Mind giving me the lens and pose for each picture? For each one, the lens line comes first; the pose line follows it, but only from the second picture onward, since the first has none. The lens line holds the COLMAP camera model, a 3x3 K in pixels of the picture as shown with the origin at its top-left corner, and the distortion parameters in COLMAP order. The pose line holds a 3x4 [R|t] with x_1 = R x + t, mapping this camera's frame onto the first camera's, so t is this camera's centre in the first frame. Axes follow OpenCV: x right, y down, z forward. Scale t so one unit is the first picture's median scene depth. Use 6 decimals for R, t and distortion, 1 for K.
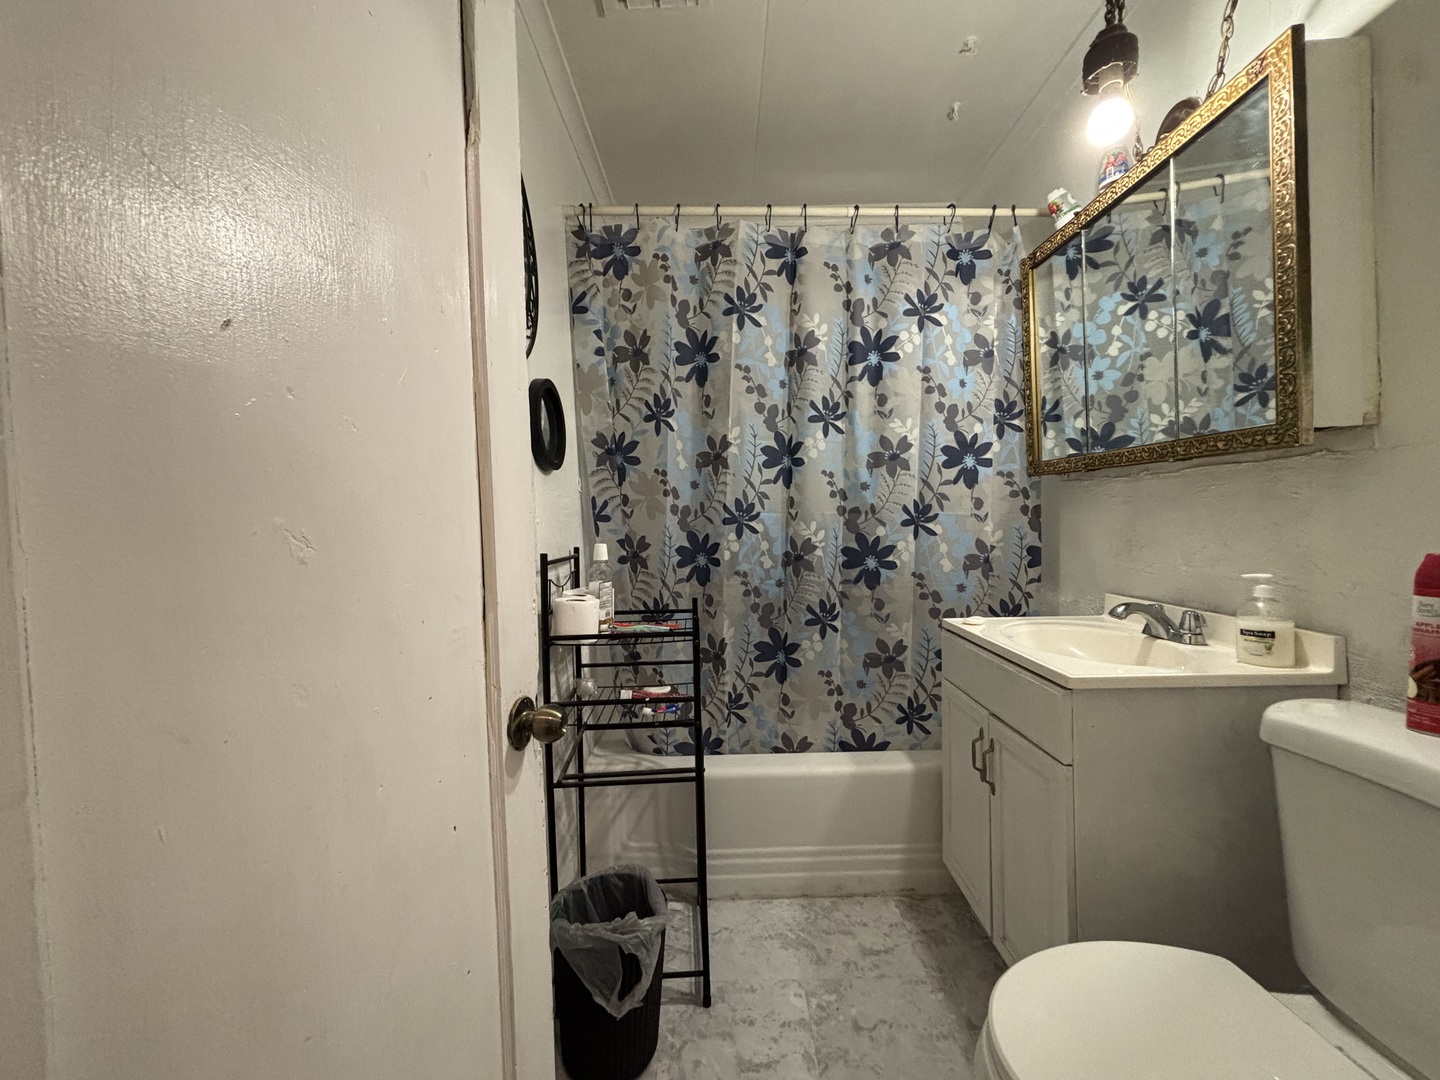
lens RADIAL K [[582.0, 0, 711.2], [0, 582.0, 540.6], [0, 0, 1]] dist [0.002651, -0.001155]
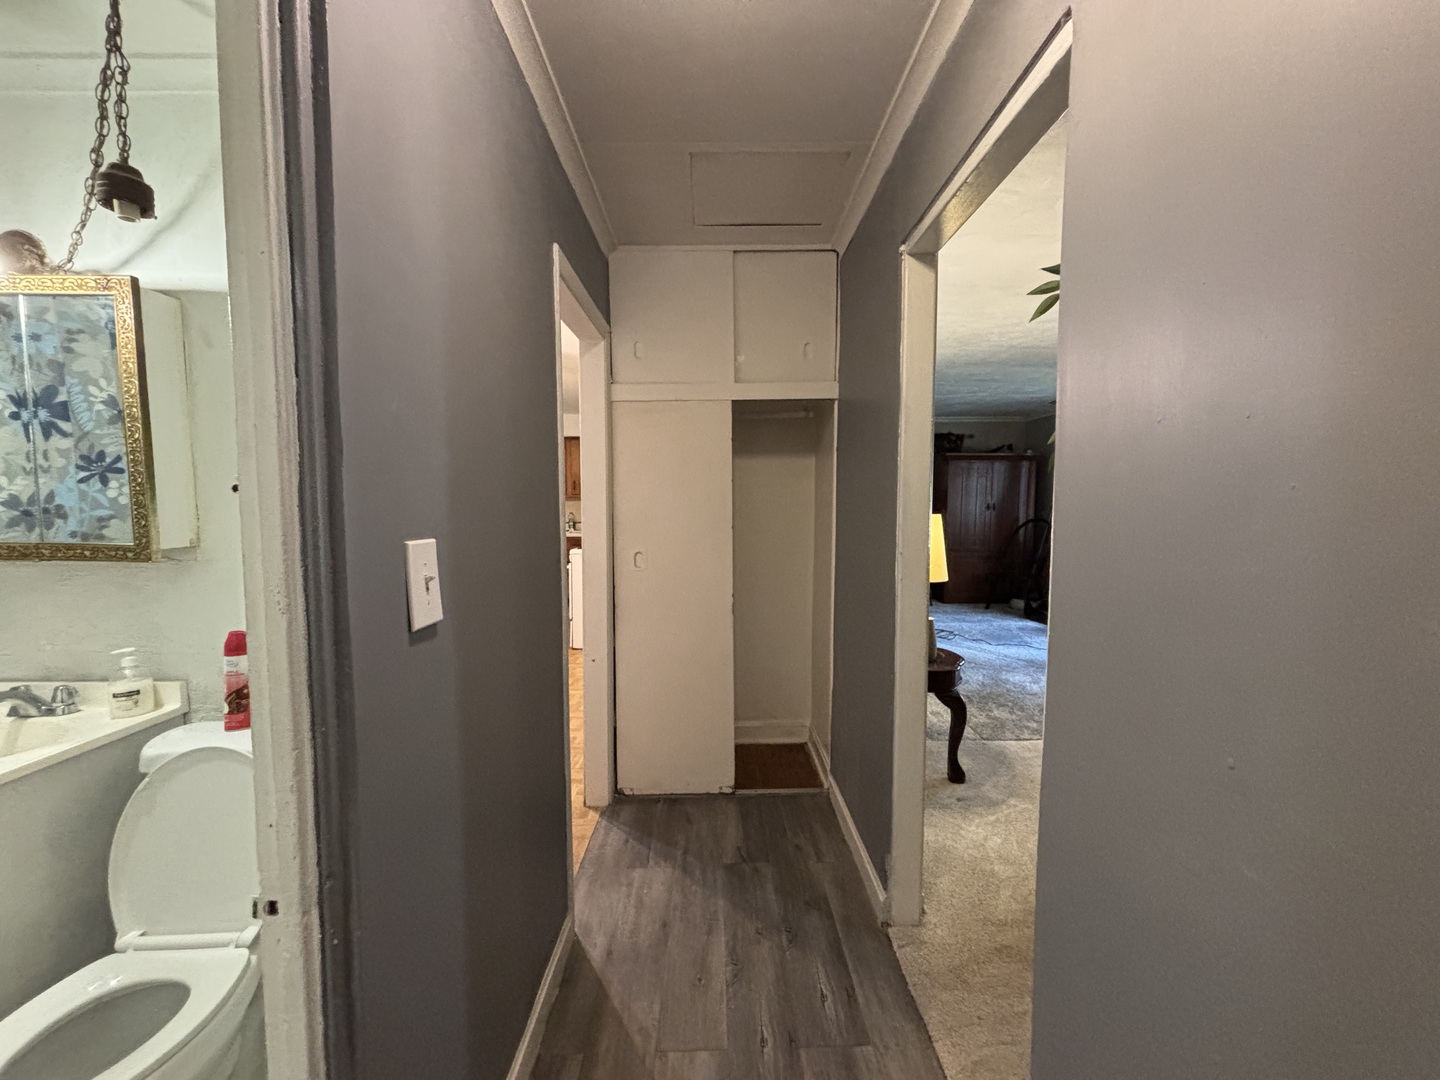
lens RADIAL K [[582.0, 0, 716.1], [0, 582.0, 544.3], [0, 0, 1]] dist [0.002651, -0.001155]
pose [[-0.020334, -0.035594, 0.999159, -0.373462], [0.028602, 0.998936, 0.036168, -0.177236], [-0.999384, 0.029313, -0.019294, -0.300819]]
